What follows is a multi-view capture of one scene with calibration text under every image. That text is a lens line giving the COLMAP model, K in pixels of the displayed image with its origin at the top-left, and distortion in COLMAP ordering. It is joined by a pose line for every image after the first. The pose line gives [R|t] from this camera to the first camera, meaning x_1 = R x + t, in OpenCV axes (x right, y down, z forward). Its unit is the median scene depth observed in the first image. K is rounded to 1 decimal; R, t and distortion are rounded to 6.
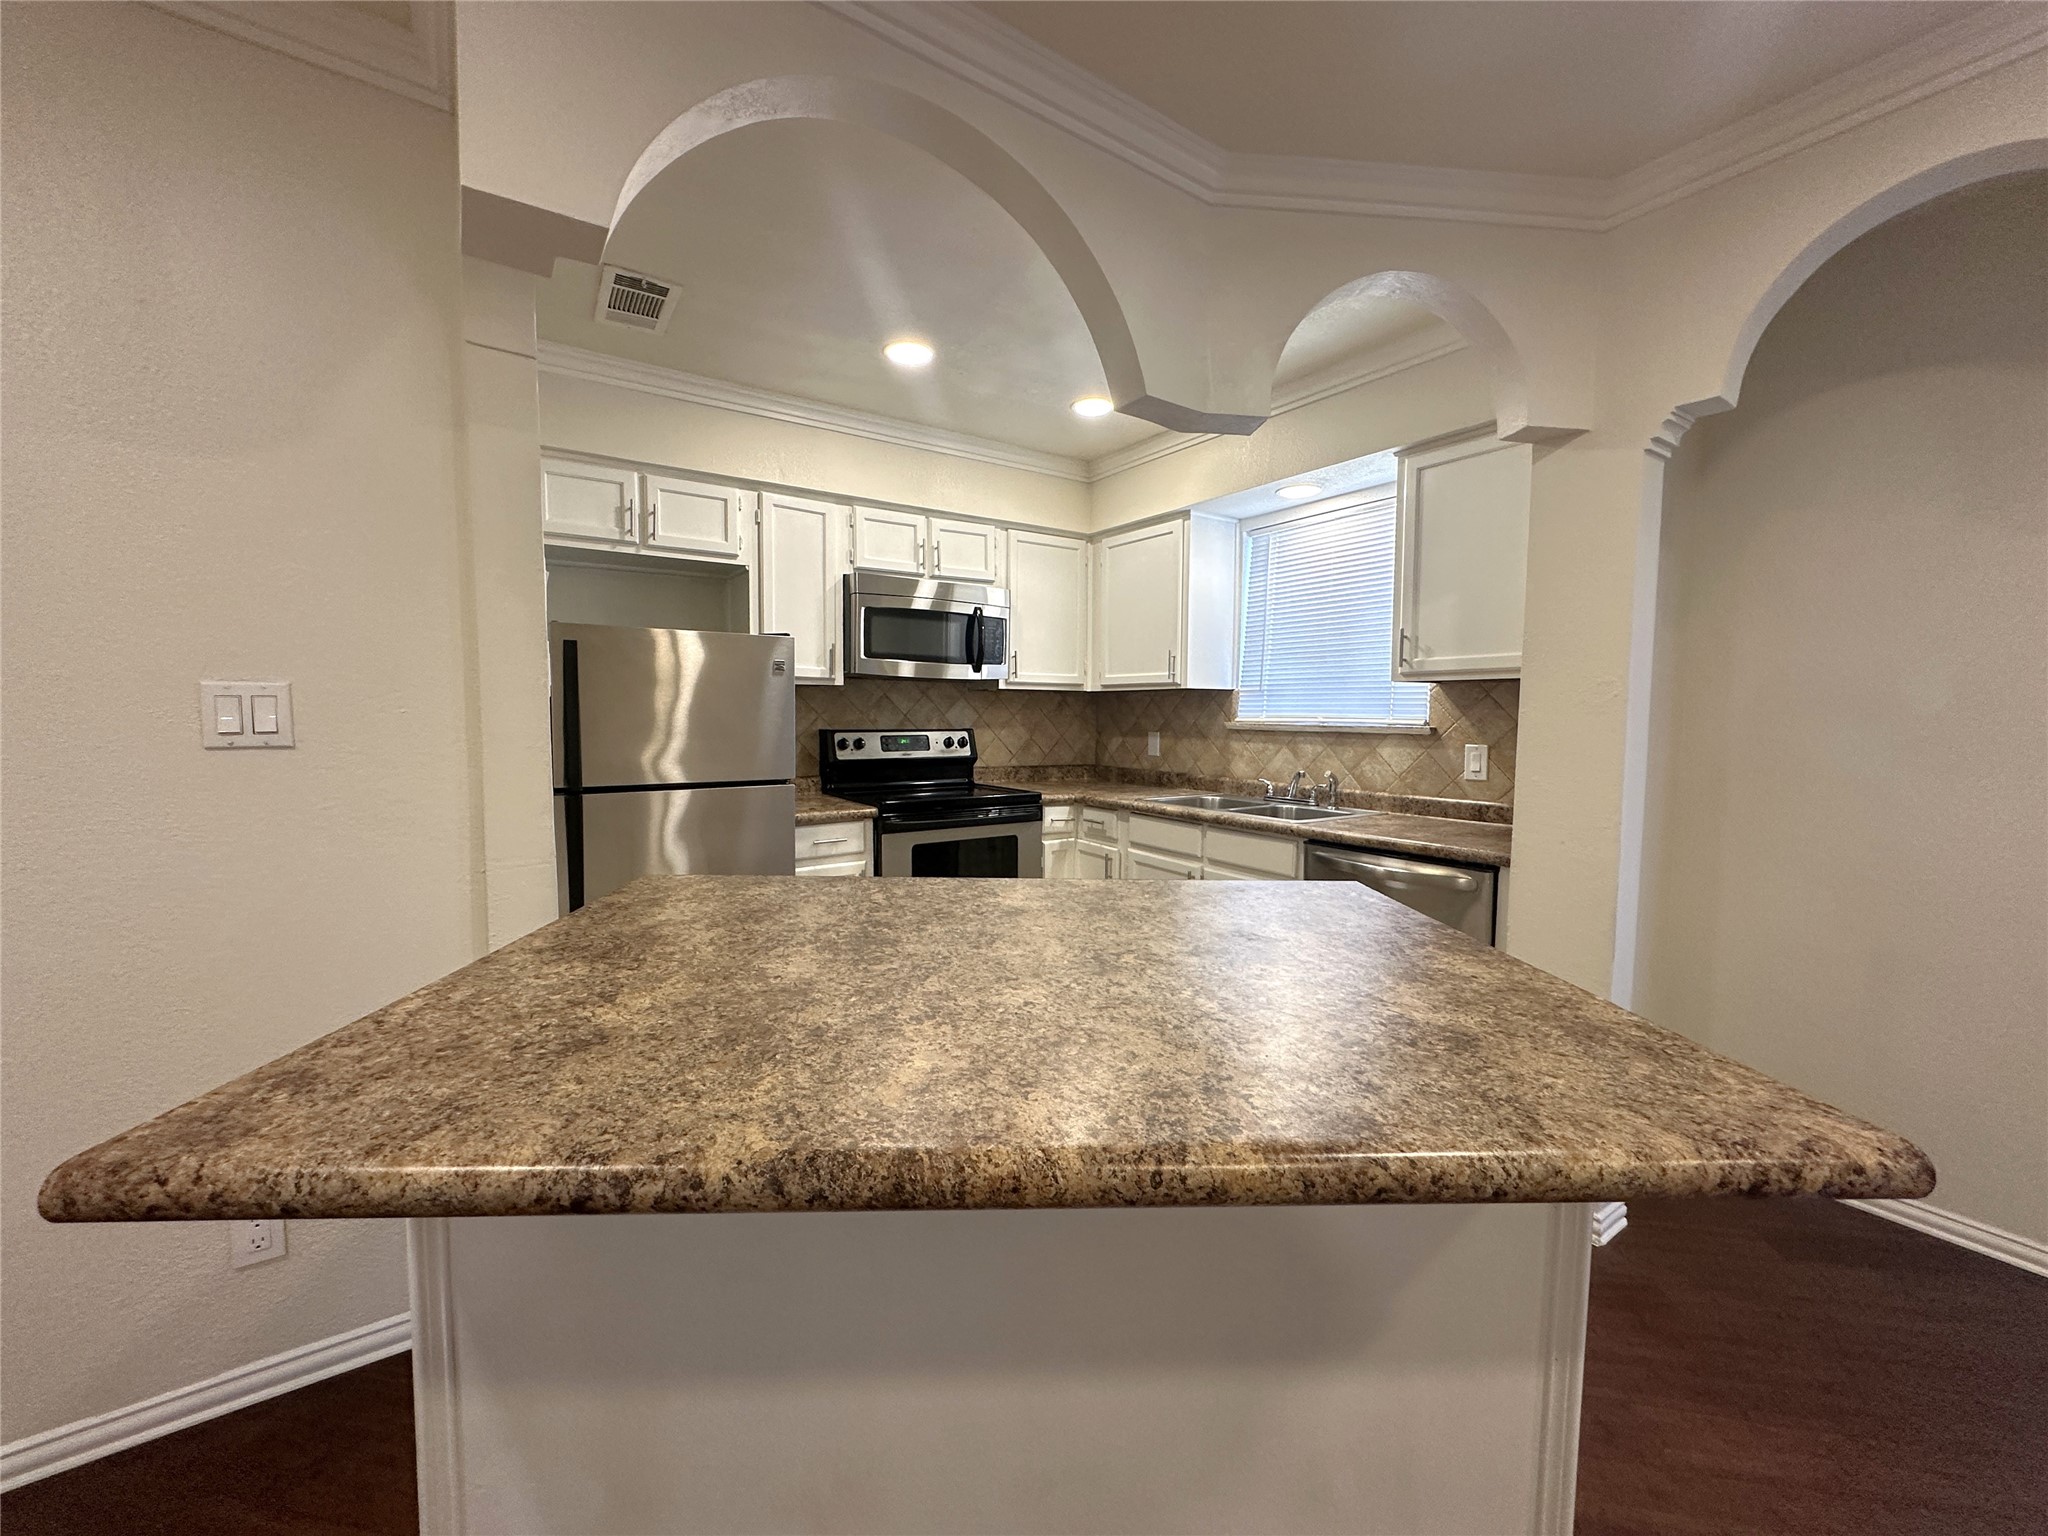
lens RADIAL K [[814.4, 0, 1024.4], [0, 814.4, 769.4], [0, 0, 1]] dist [-0.001627, 0.001031]
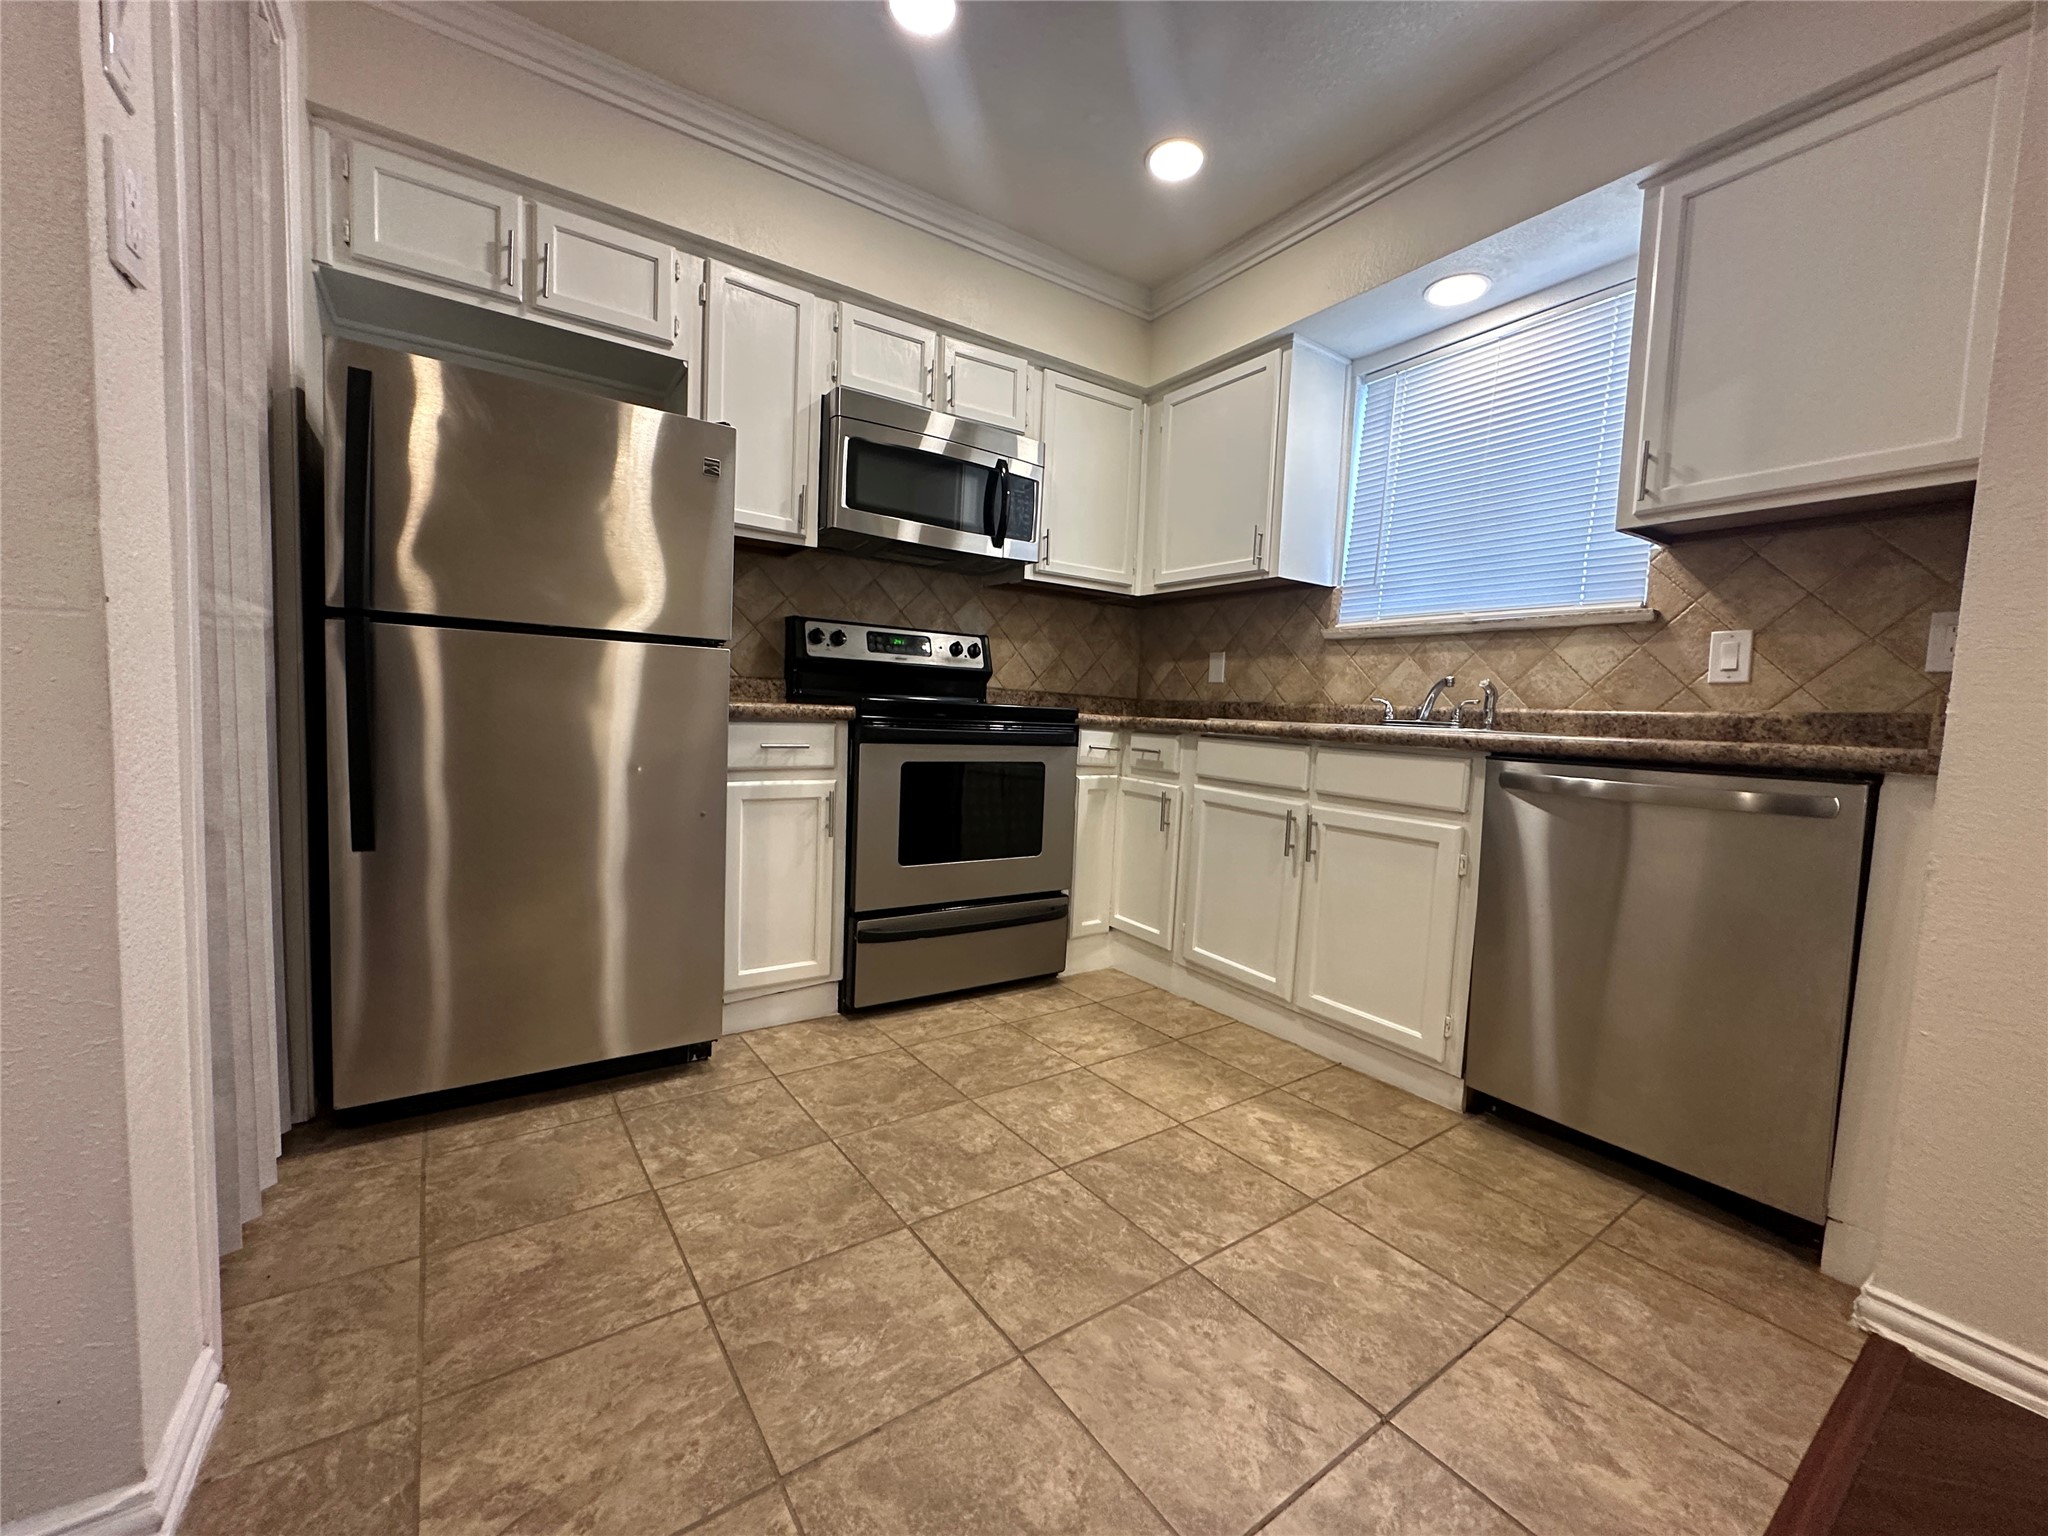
lens RADIAL K [[814.4, 0, 1025.8], [0, 814.4, 769.6], [0, 0, 1]] dist [-0.001627, 0.001031]
pose [[0.999315, 0.036989, 0.000684, -0.025970], [-0.036990, 0.999314, 0.001891, 0.085050], [-0.000614, -0.001915, 0.999998, 0.253306]]
